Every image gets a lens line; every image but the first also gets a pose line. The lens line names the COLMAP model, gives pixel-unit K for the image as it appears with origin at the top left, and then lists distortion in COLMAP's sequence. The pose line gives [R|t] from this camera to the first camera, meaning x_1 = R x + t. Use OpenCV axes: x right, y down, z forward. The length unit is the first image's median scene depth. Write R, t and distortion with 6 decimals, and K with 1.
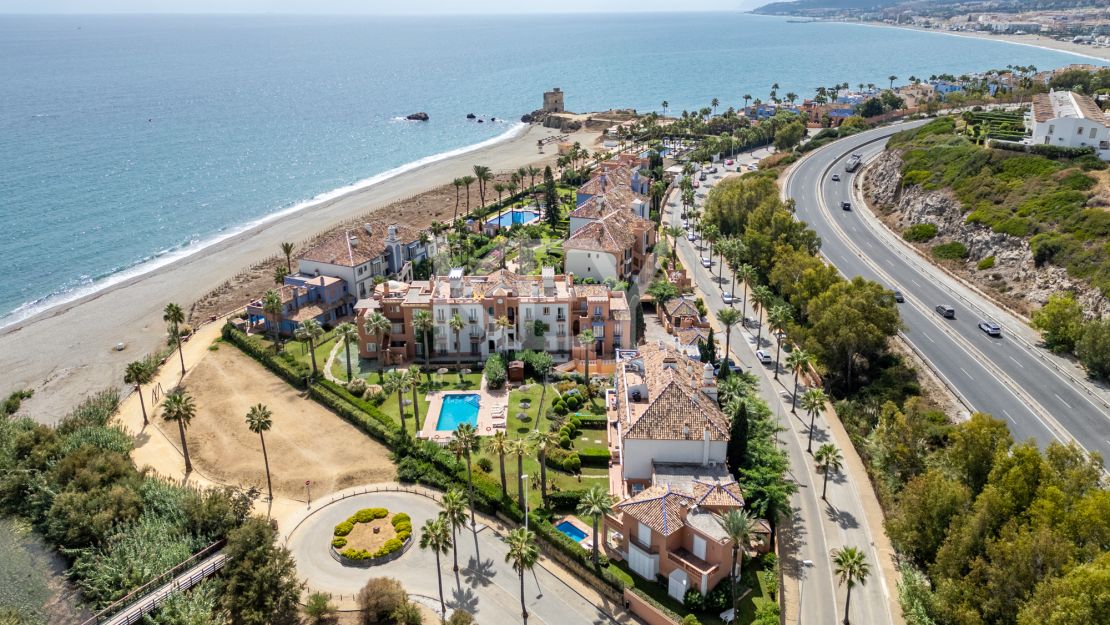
lens RADIAL K [[761.8, 0, 568.4], [0, 761.8, 313.9], [0, 0, 1]] dist [0.066621, -0.071624]
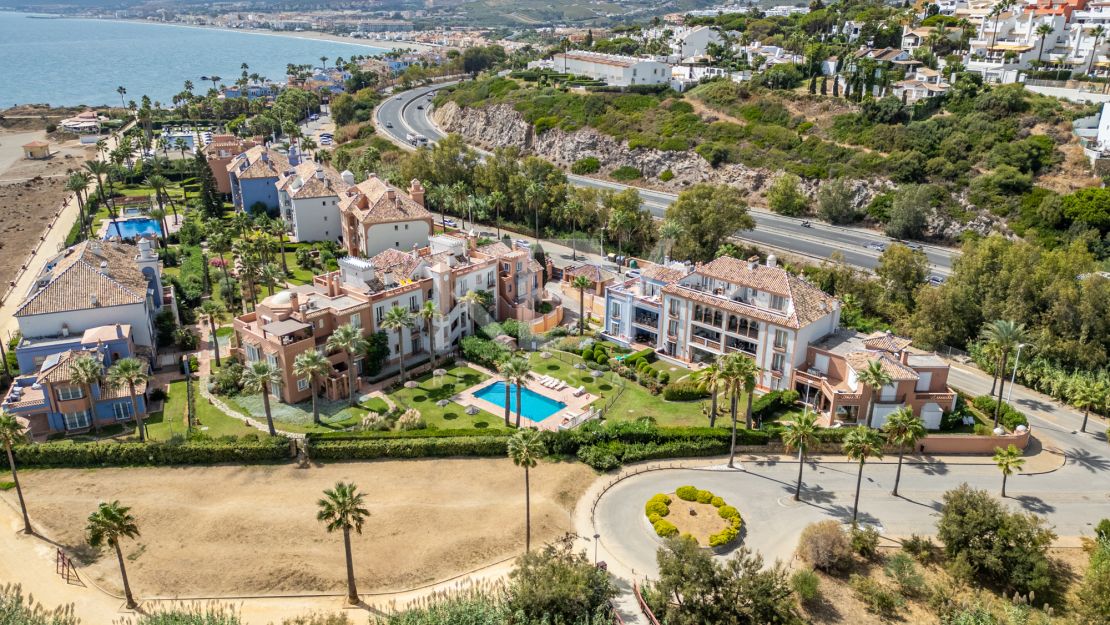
lens RADIAL K [[761.8, 0, 568.4], [0, 761.8, 313.9], [0, 0, 1]] dist [0.066621, -0.071624]
pose [[0.671683, -0.259631, 0.693854, -0.568625], [0.258316, 0.959879, 0.109113, -0.033456], [-0.694345, 0.105944, 0.711802, 0.312666]]
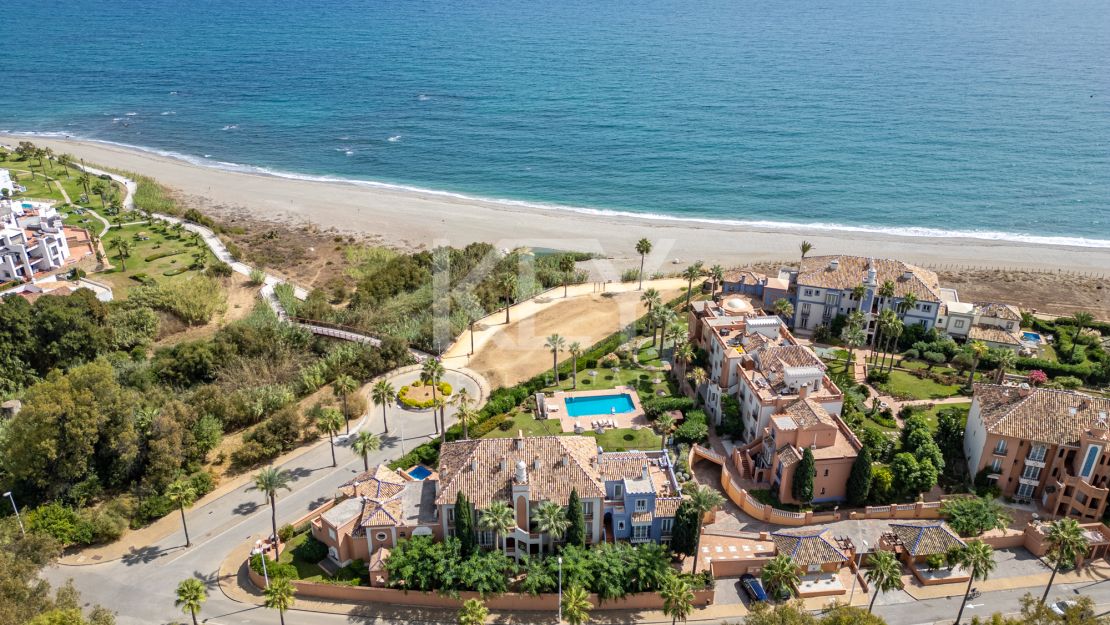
lens RADIAL K [[785.0, 0, 555.0], [0, 785.0, 312.5], [0, 0, 1]] dist [0.007733, 0.001475]
pose [[0.113659, 0.440801, -0.890380, 0.700678], [-0.371144, 0.850145, 0.373504, -0.338784], [0.921593, 0.288007, 0.260228, 0.520919]]
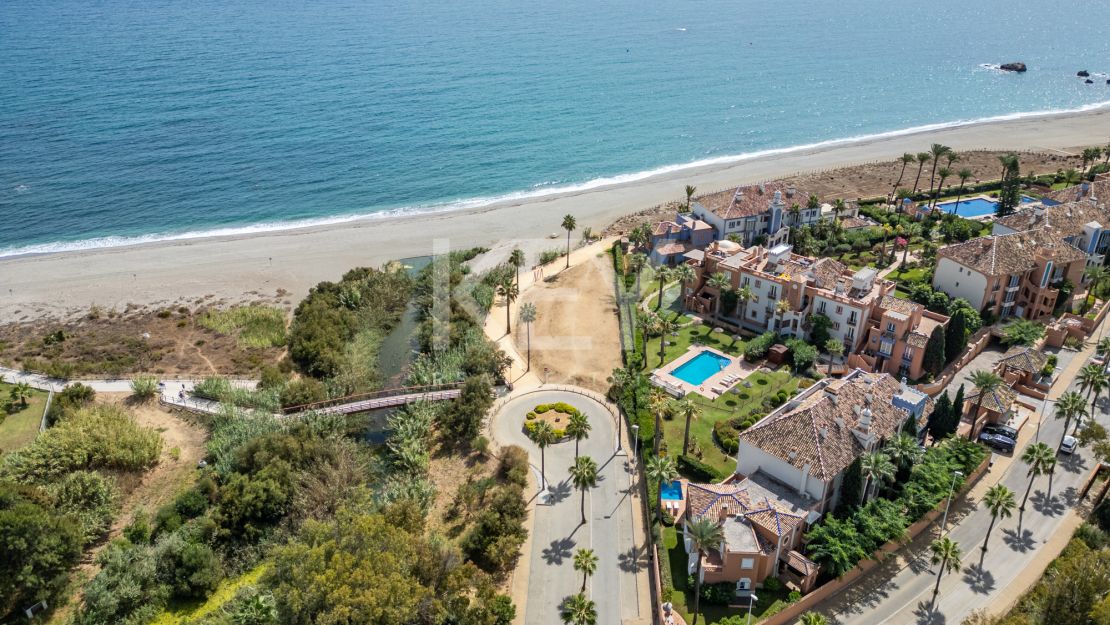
lens RADIAL K [[761.8, 0, 568.4], [0, 761.8, 313.9], [0, 0, 1]] dist [0.066621, -0.071624]
pose [[0.711302, 0.322717, -0.624422, 0.346958], [-0.261684, 0.946092, 0.190870, -0.097576], [0.652358, 0.027635, 0.757407, 0.004832]]
